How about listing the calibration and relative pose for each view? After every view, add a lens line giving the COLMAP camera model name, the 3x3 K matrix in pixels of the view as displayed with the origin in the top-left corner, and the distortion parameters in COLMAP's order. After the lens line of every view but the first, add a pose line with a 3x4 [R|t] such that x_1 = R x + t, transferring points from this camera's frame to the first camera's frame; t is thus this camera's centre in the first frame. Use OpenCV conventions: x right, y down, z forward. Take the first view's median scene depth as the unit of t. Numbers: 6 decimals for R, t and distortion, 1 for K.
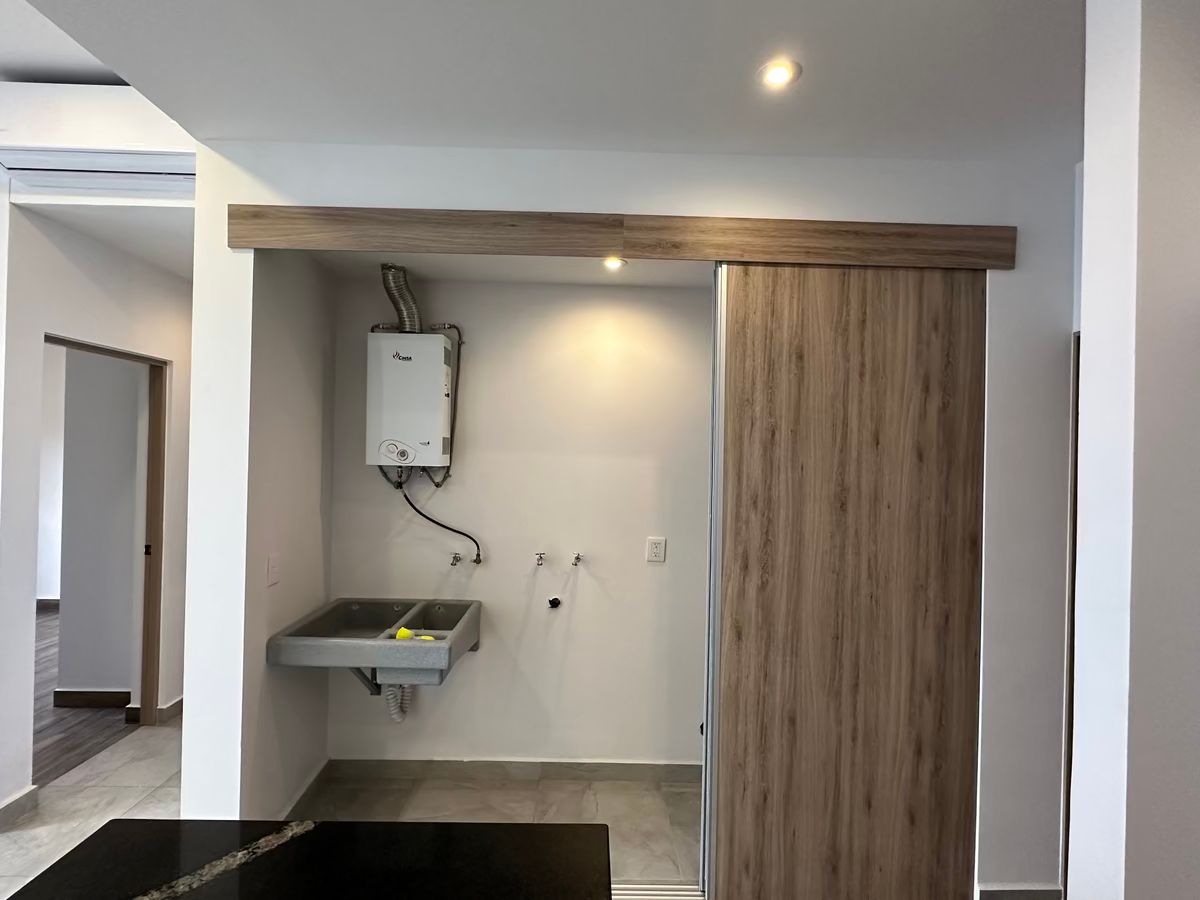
lens RADIAL K [[597.4, 0, 600.0], [0, 597.4, 450.0], [0, 0, 1]] dist [-0.002240, 0.000522]
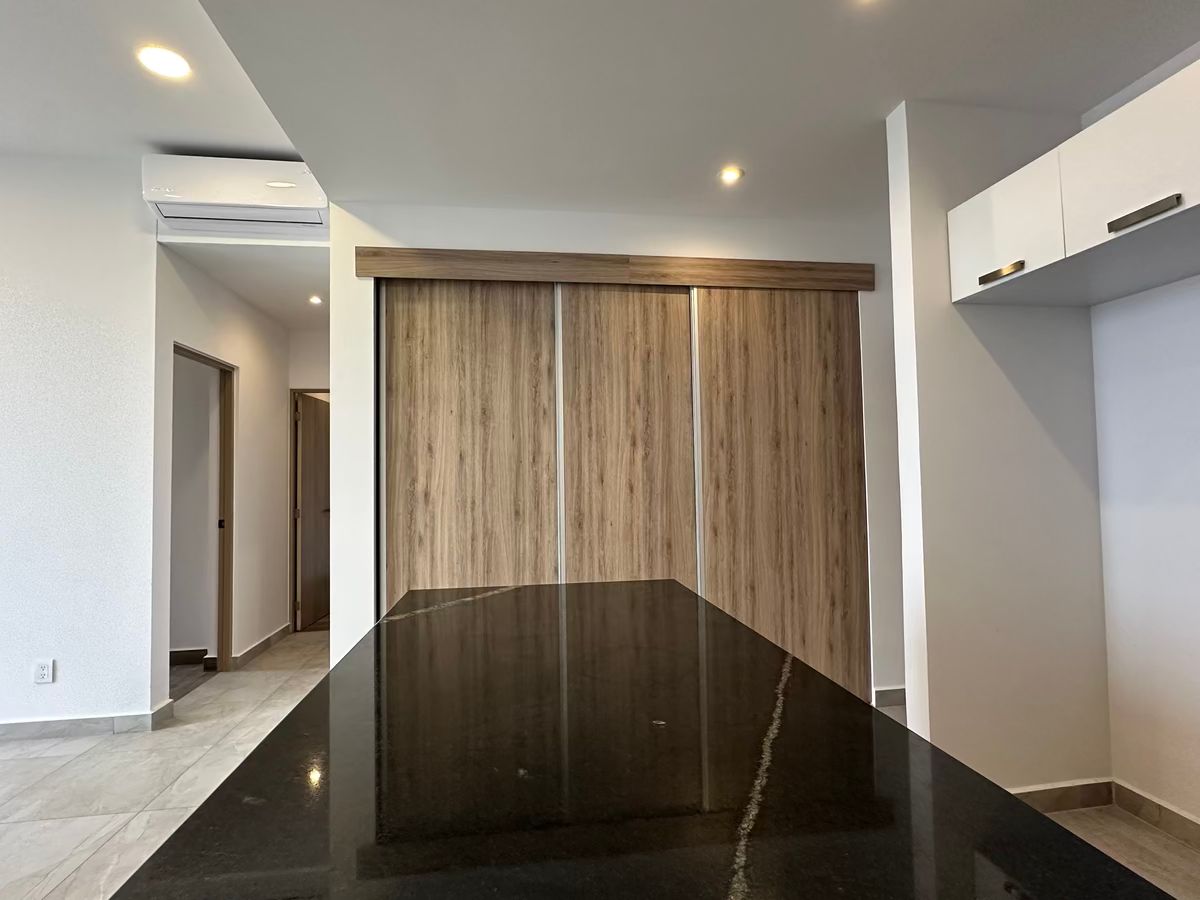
lens RADIAL K [[597.4, 0, 600.0], [0, 597.4, 450.0], [0, 0, 1]] dist [-0.002240, 0.000522]
pose [[0.992015, -0.034068, 0.121432, -0.228801], [0.038341, 0.998719, -0.033025, 0.140471], [-0.120151, 0.037417, 0.992050, -0.457098]]
